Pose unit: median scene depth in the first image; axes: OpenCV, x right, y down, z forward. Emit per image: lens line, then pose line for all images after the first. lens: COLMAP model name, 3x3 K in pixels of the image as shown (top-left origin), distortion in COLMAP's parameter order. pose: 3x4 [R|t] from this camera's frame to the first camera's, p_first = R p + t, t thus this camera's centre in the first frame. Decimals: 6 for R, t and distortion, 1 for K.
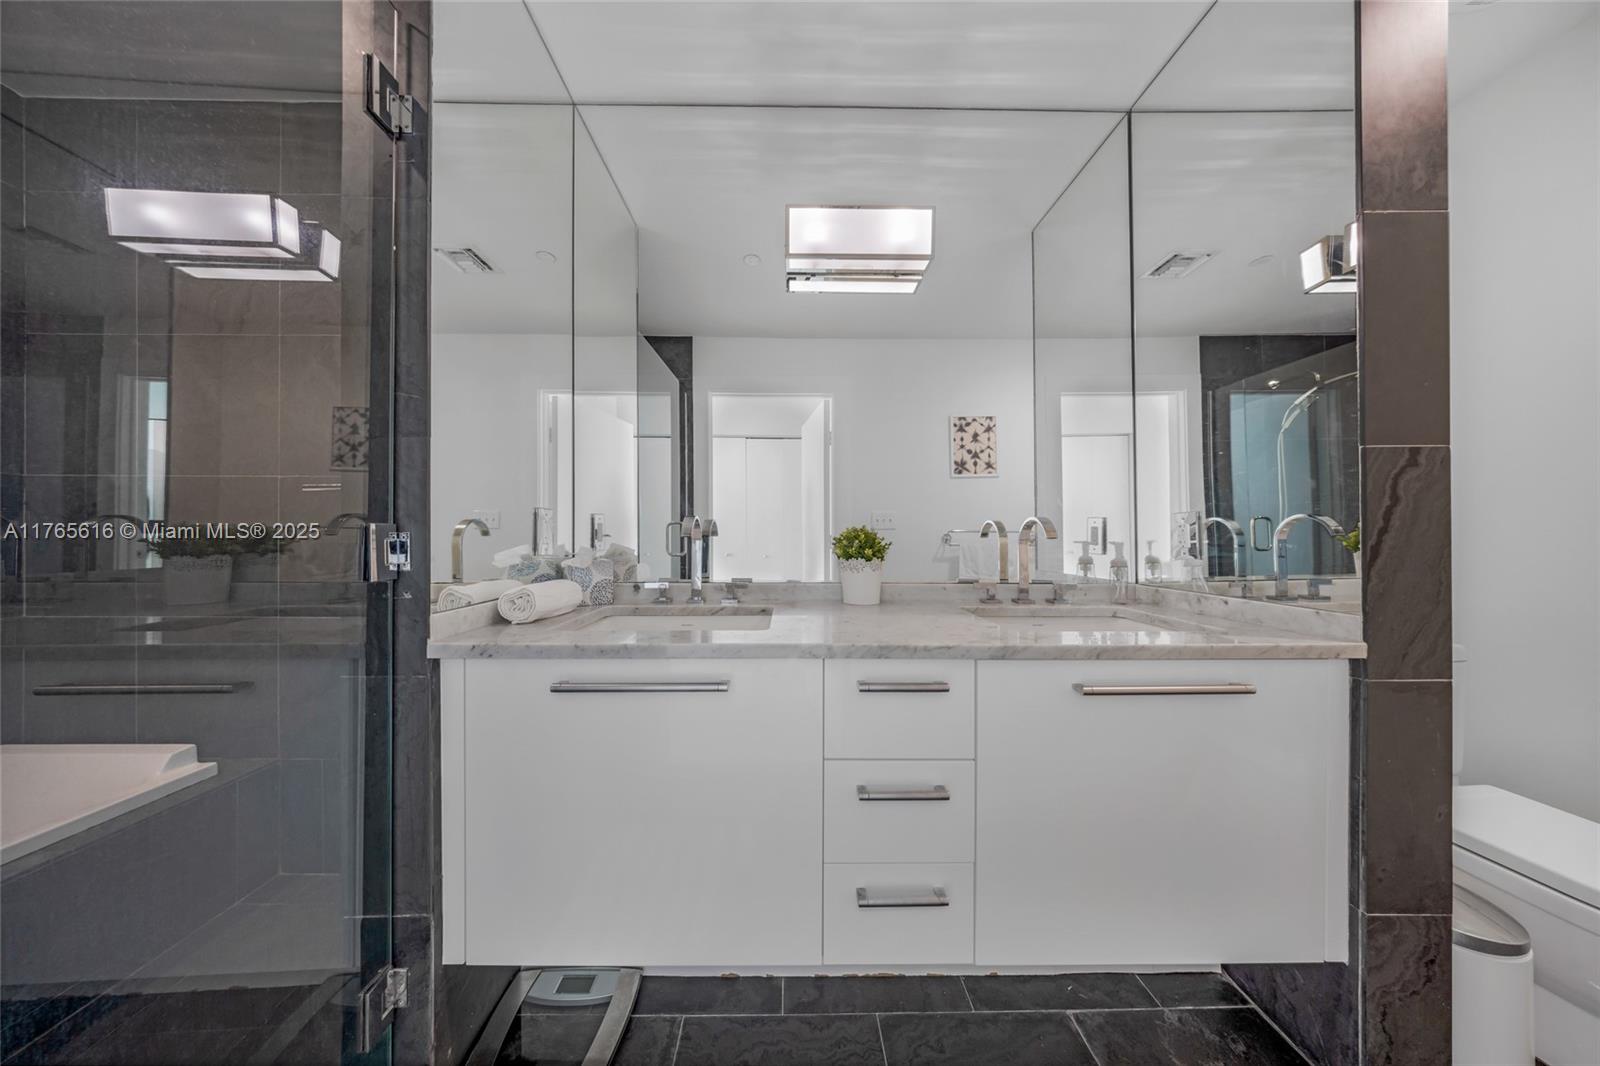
lens RADIAL K [[478.1, 0, 799.7], [0, 478.1, 525.0], [0, 0, 1]] dist [0.000146, 0.000370]
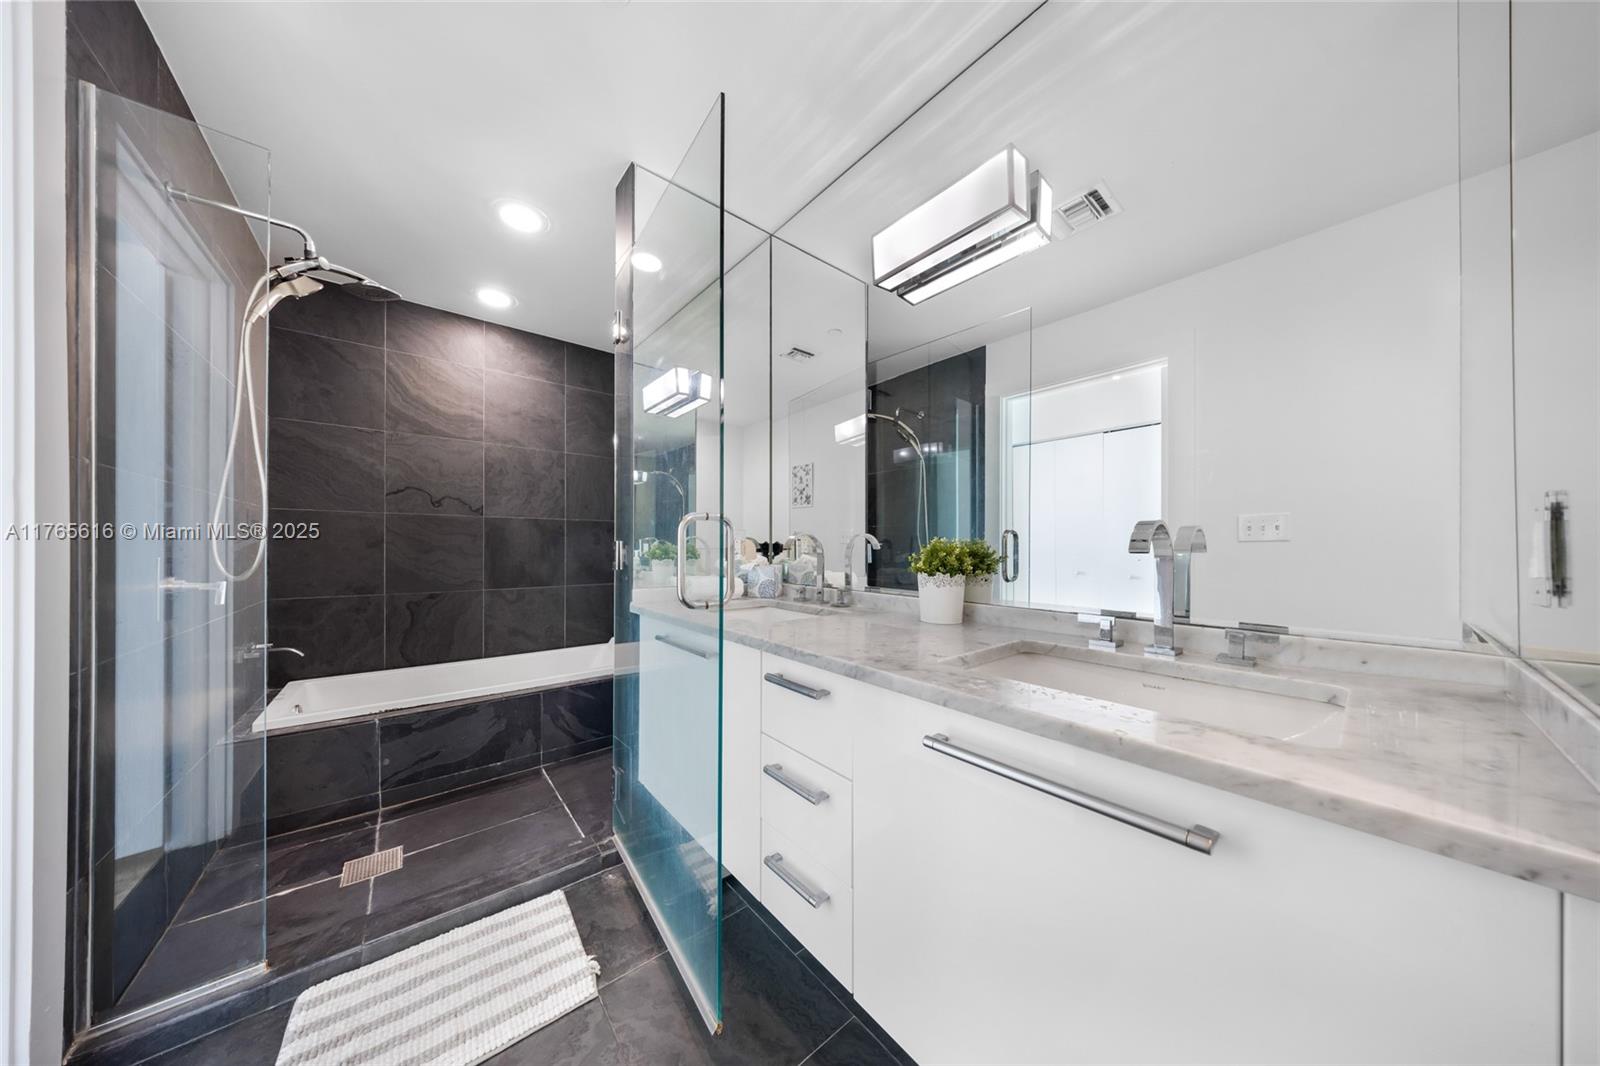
lens RADIAL K [[478.1, 0, 808.0], [0, 478.1, 547.8], [0, 0, 1]] dist [0.000146, 0.000370]
pose [[0.632421, -0.001874, -0.774622, 0.672736], [0.008323, 0.999956, 0.004376, 0.012749], [0.774580, -0.009215, 0.632409, 0.209378]]
